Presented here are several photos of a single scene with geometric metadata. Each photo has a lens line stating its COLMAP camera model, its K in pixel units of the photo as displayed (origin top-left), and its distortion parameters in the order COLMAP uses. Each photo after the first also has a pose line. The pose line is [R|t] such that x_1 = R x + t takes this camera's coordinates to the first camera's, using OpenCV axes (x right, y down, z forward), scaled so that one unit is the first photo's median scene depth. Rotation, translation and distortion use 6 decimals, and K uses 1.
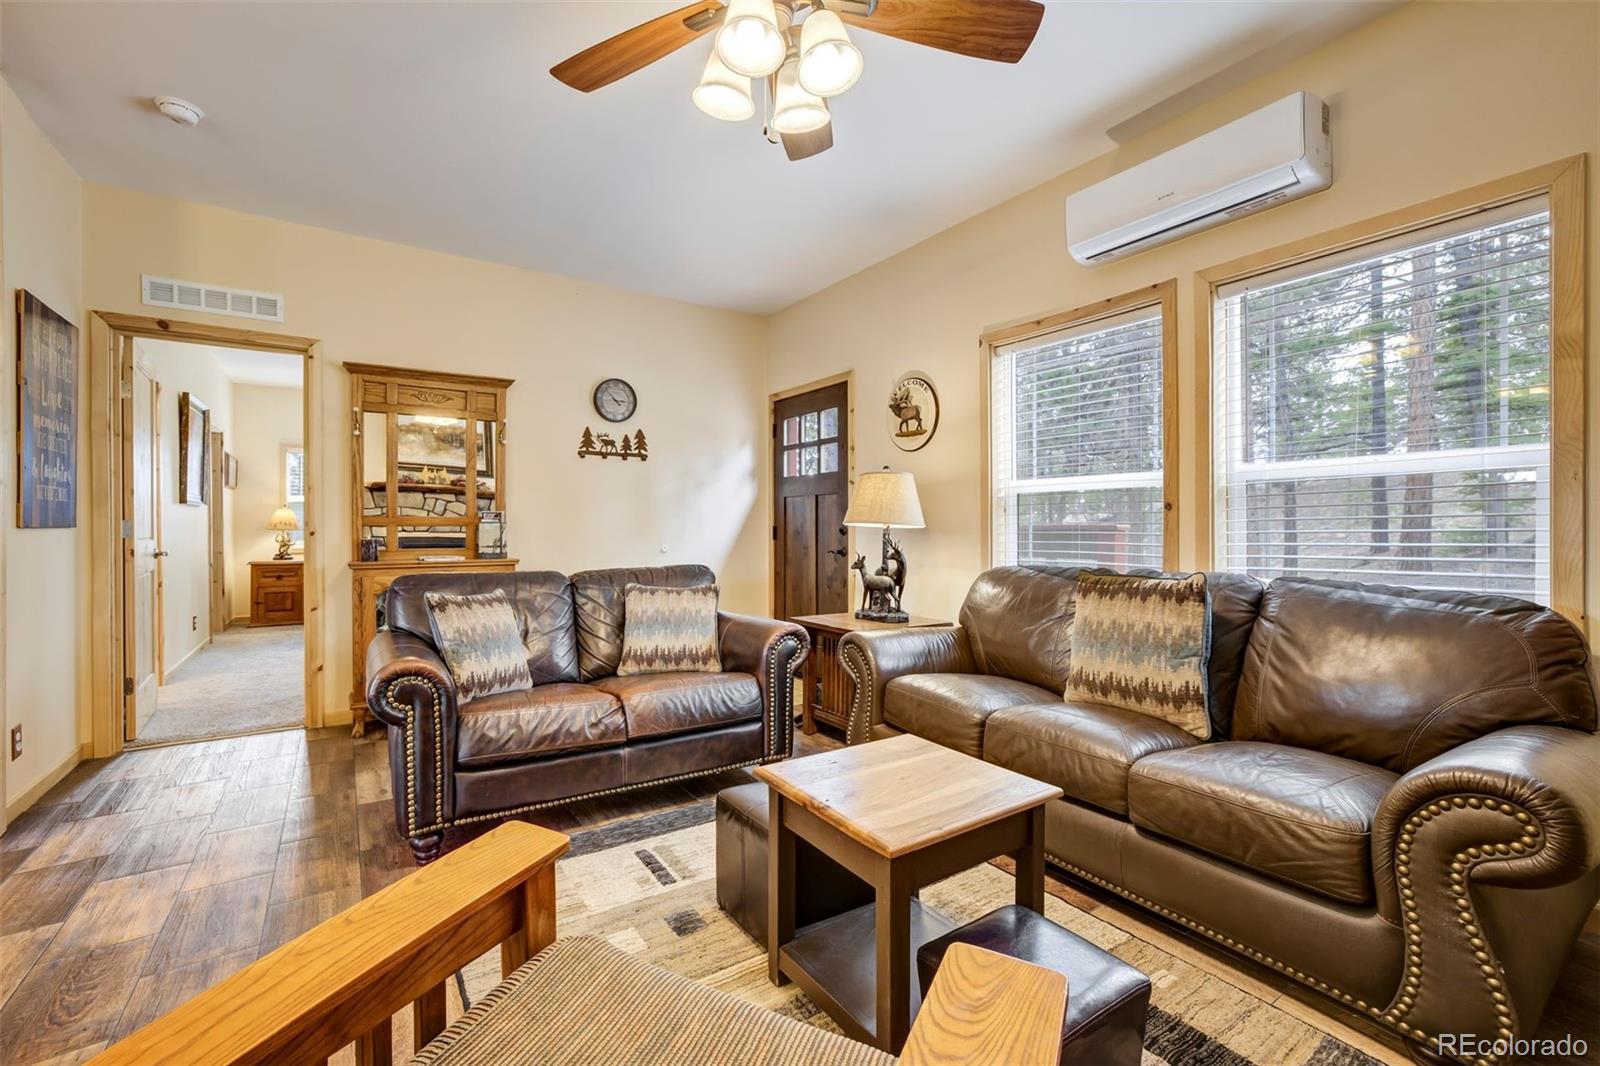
lens RADIAL K [[684.9, 0, 799.0], [0, 684.9, 523.4], [0, 0, 1]] dist [-0.022614, 0.008738]
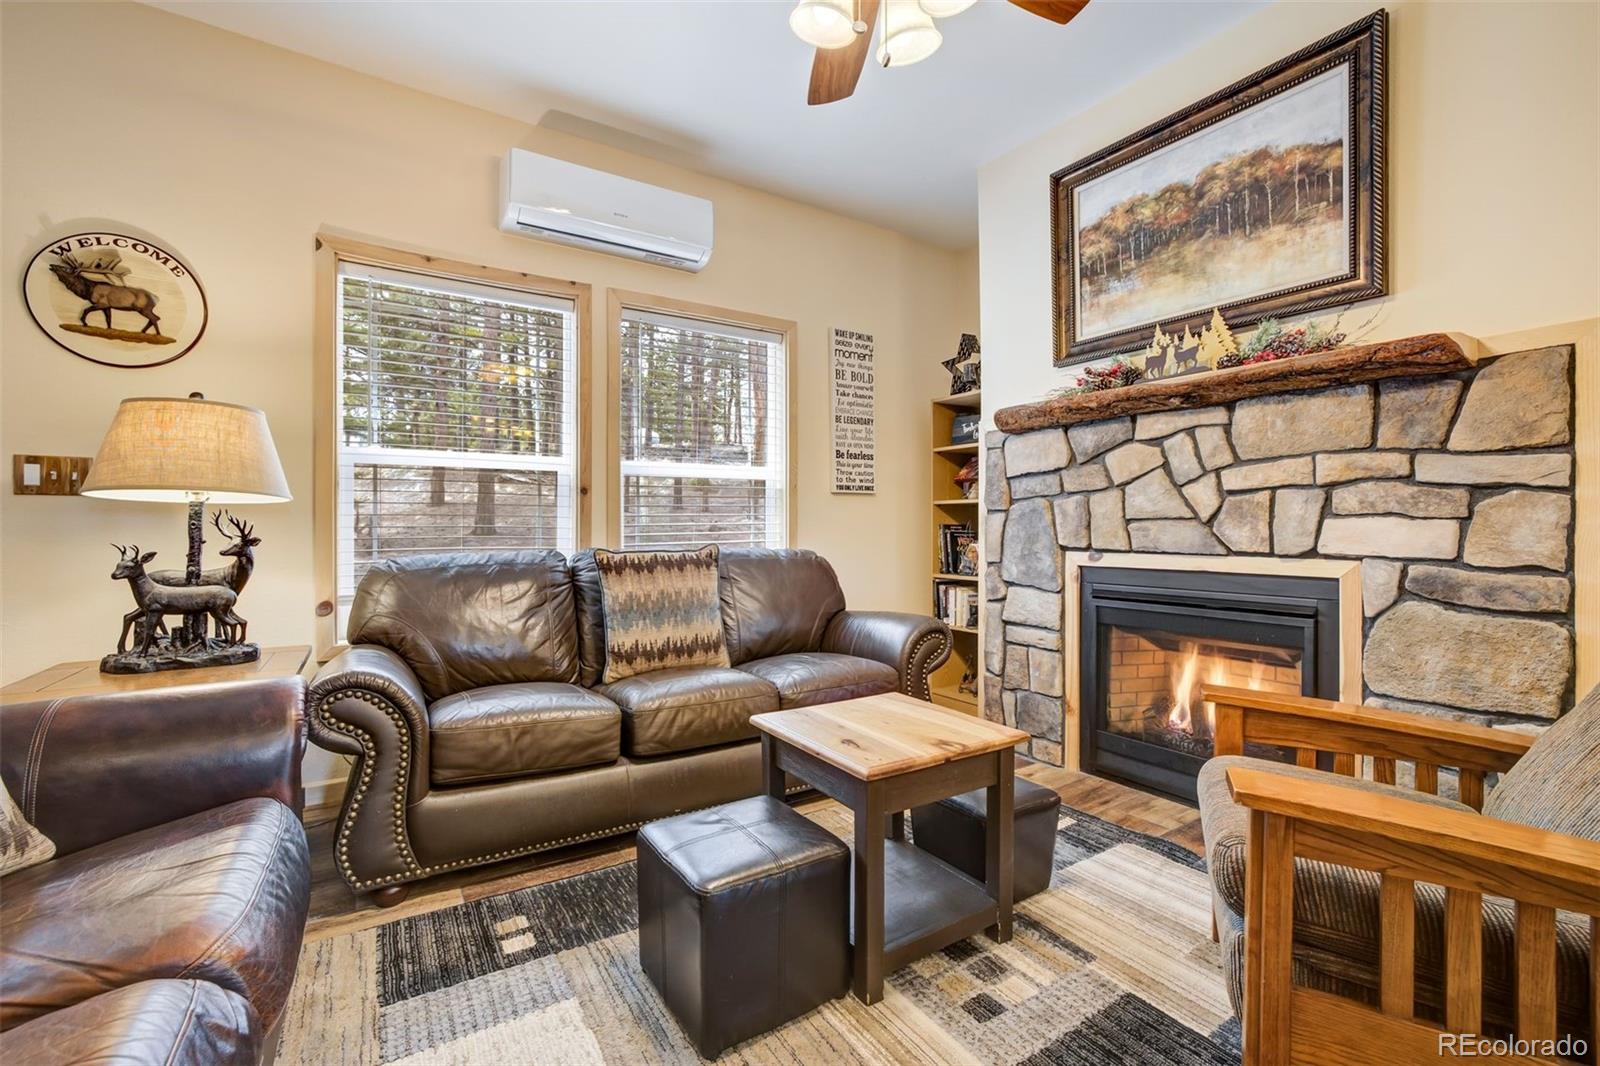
lens RADIAL K [[684.9, 0, 784.9], [0, 684.9, 525.0], [0, 0, 1]] dist [-0.022614, 0.008738]
pose [[0.035858, 0.007705, 0.999327, -0.411663], [-0.006276, 0.999952, -0.007484, 0.027602], [-0.999337, -0.006003, 0.035905, 0.490394]]
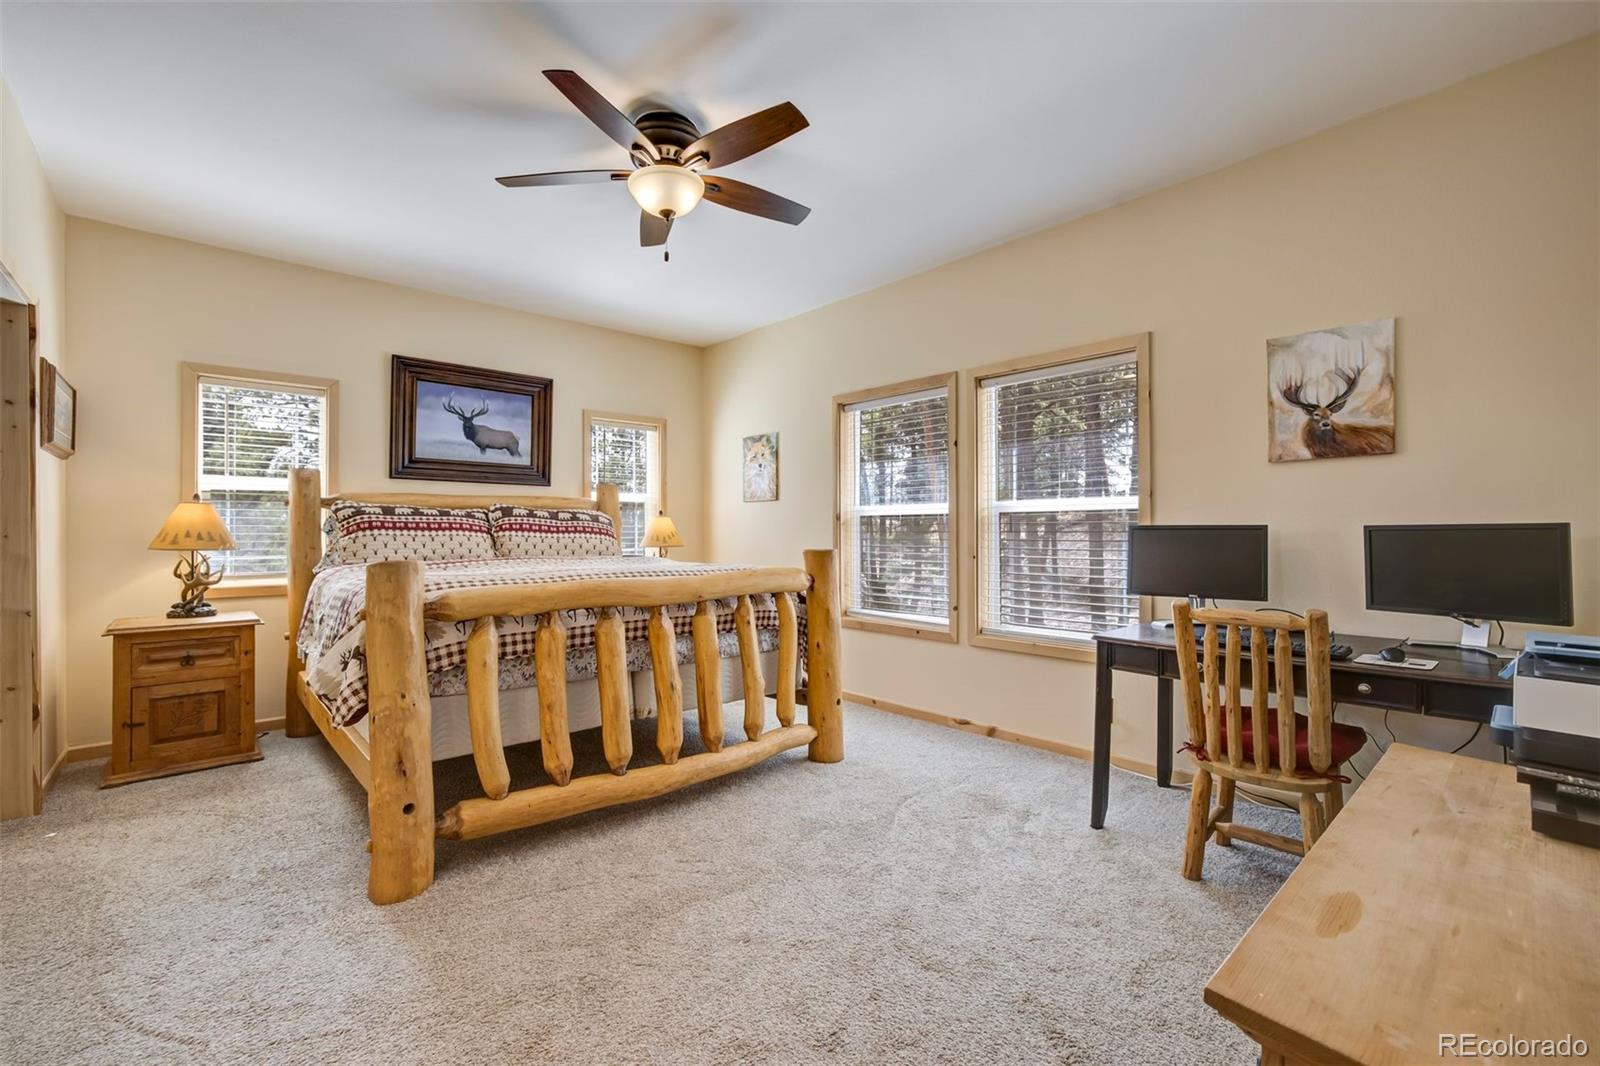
lens RADIAL K [[684.9, 0, 793.8], [0, 684.9, 526.9], [0, 0, 1]] dist [-0.022614, 0.008738]
pose [[0.991711, -0.000658, 0.128483, -0.916318], [0.000529, 0.999999, 0.001042, -0.011104], [-0.128484, -0.000965, 0.991711, 1.094510]]
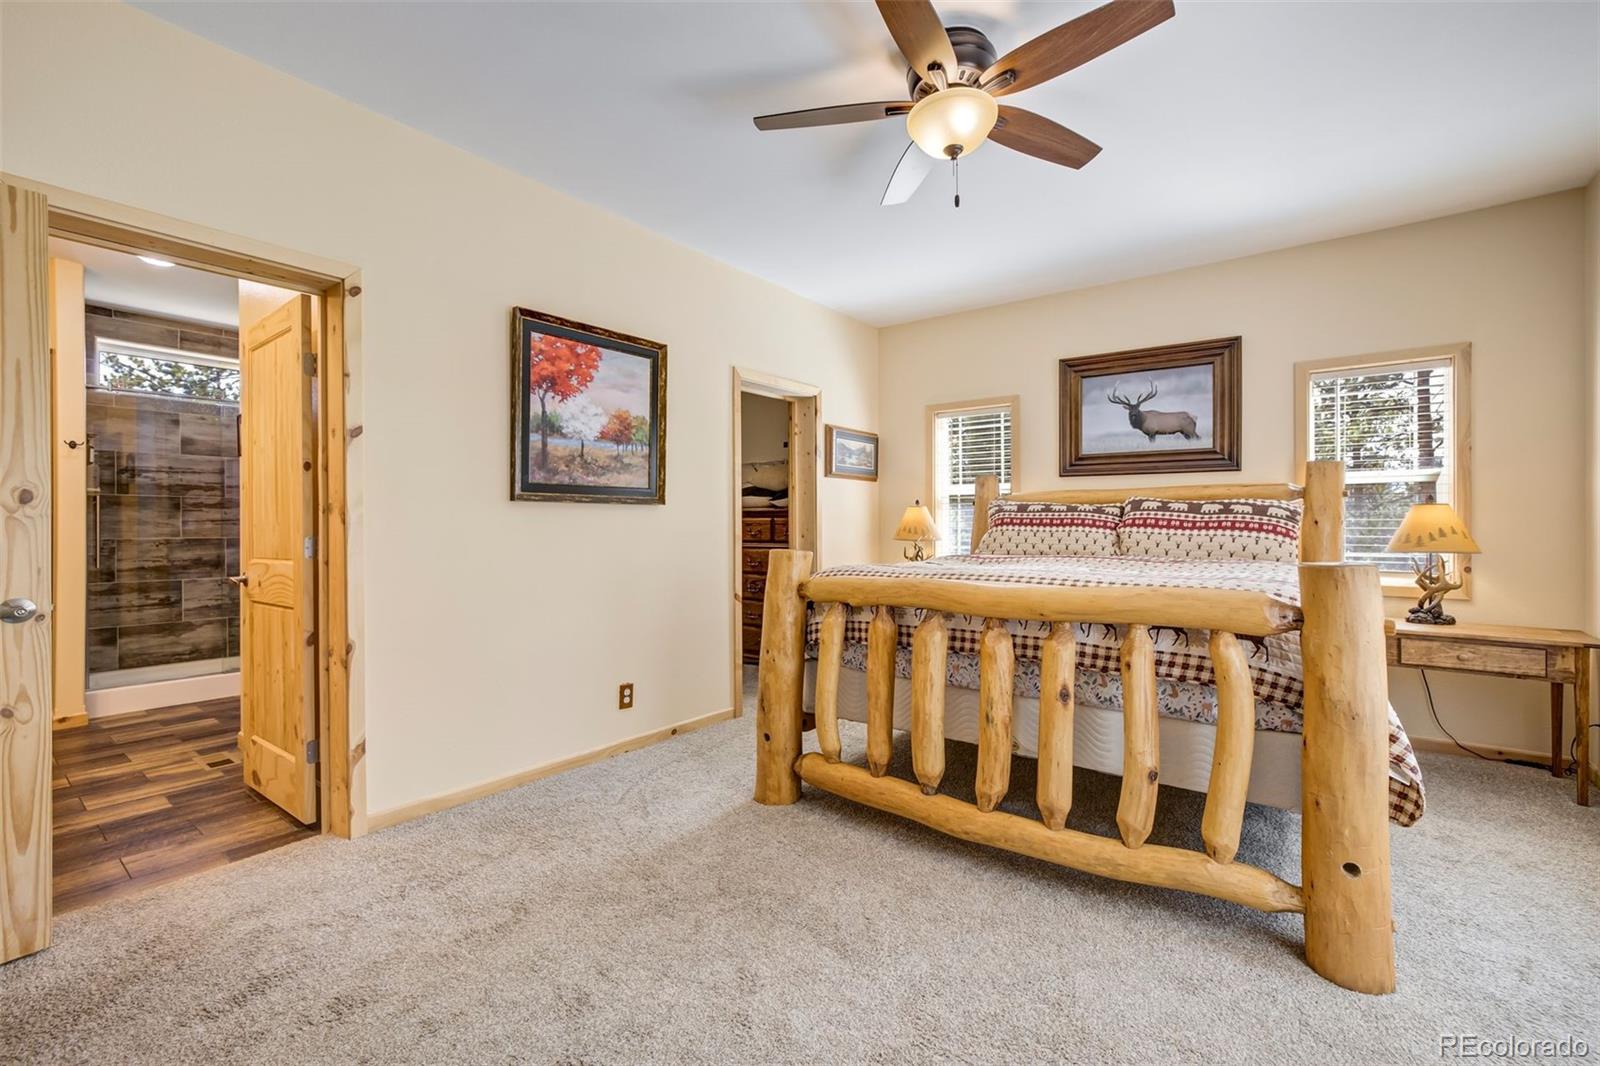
lens RADIAL K [[684.9, 0, 807.3], [0, 684.9, 527.6], [0, 0, 1]] dist [-0.022614, 0.008738]
pose [[0.317096, 0.001301, -0.948393, -0.399598], [0.006580, 0.999972, 0.003572, -0.008793], [0.948371, -0.007373, 0.317079, 1.529147]]
